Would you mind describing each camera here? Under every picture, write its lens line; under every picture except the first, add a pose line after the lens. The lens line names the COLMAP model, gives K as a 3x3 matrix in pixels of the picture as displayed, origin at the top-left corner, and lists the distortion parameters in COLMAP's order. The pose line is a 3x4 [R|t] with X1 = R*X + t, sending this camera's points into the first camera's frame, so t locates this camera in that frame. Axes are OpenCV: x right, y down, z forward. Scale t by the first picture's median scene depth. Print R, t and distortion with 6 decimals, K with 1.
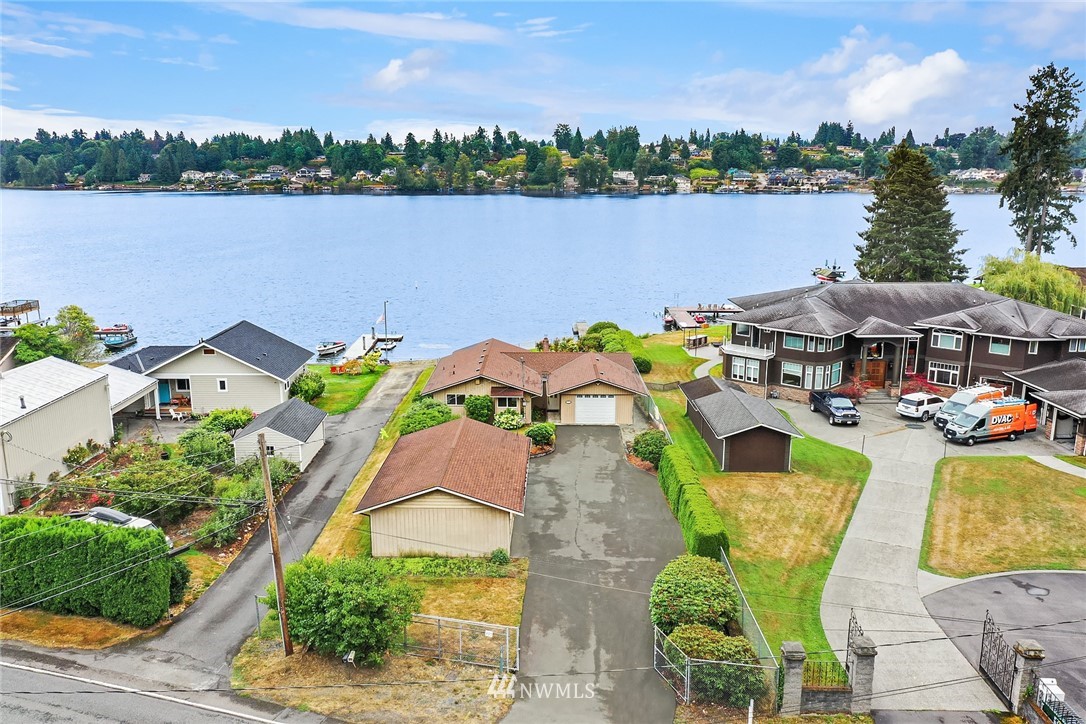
lens RADIAL K [[858.5, 0, 540.5], [0, 858.5, 361.5], [0, 0, 1]] dist [0.006473, 0.012837]
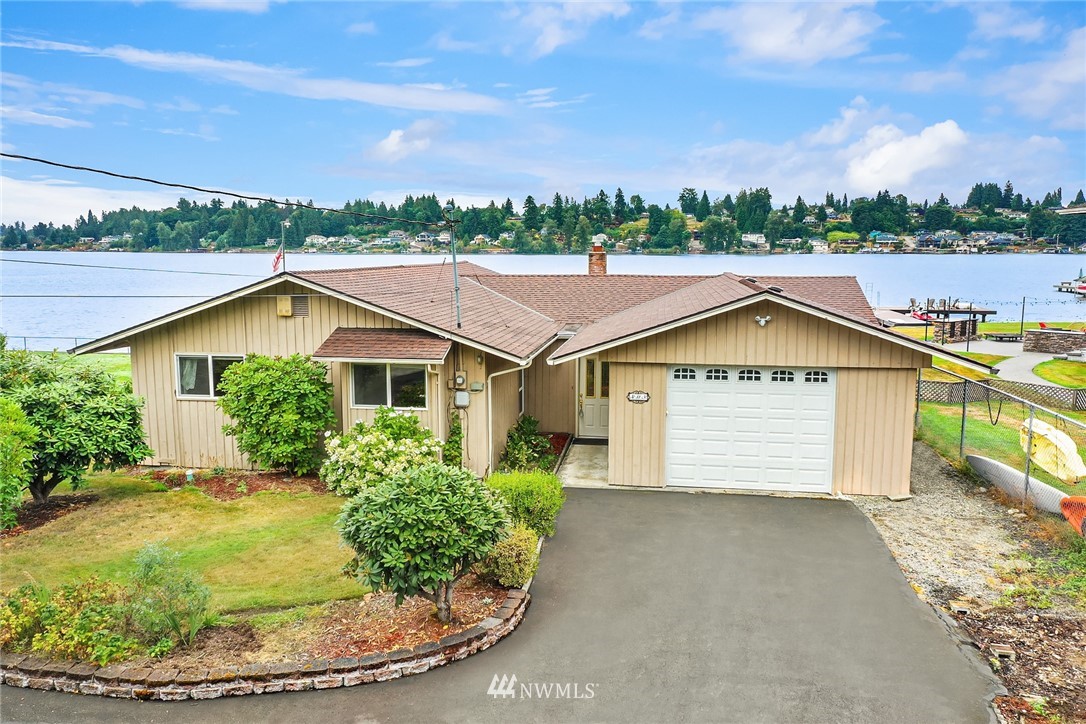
lens RADIAL K [[858.5, 0, 540.5], [0, 858.5, 361.5], [0, 0, 1]] dist [0.006473, 0.012837]
pose [[0.989593, 0.017521, -0.142826, 0.002916], [-0.030012, 0.995862, -0.085780, 0.004364], [0.140732, 0.089174, 0.986024, 0.055101]]
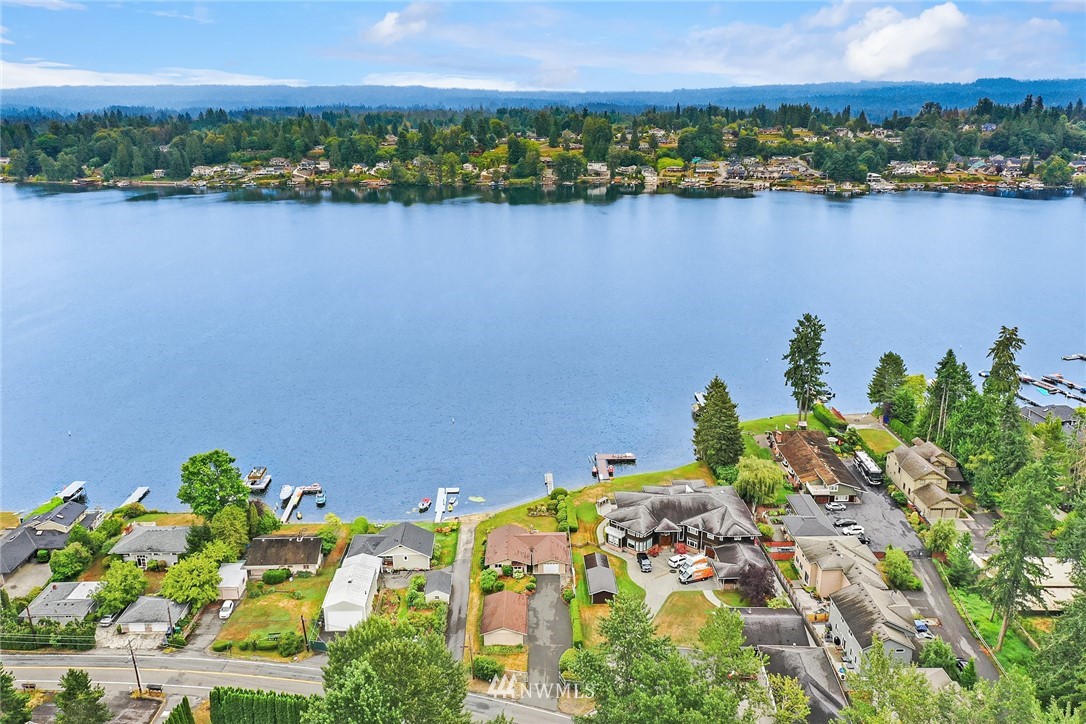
lens RADIAL K [[858.5, 0, 540.5], [0, 858.5, 361.5], [0, 0, 1]] dist [0.006473, 0.012837]
pose [[0.999717, -0.013033, 0.019881, -0.000905], [0.011382, 0.996650, 0.080983, -0.057958], [-0.020870, -0.080734, 0.996517, -0.115326]]
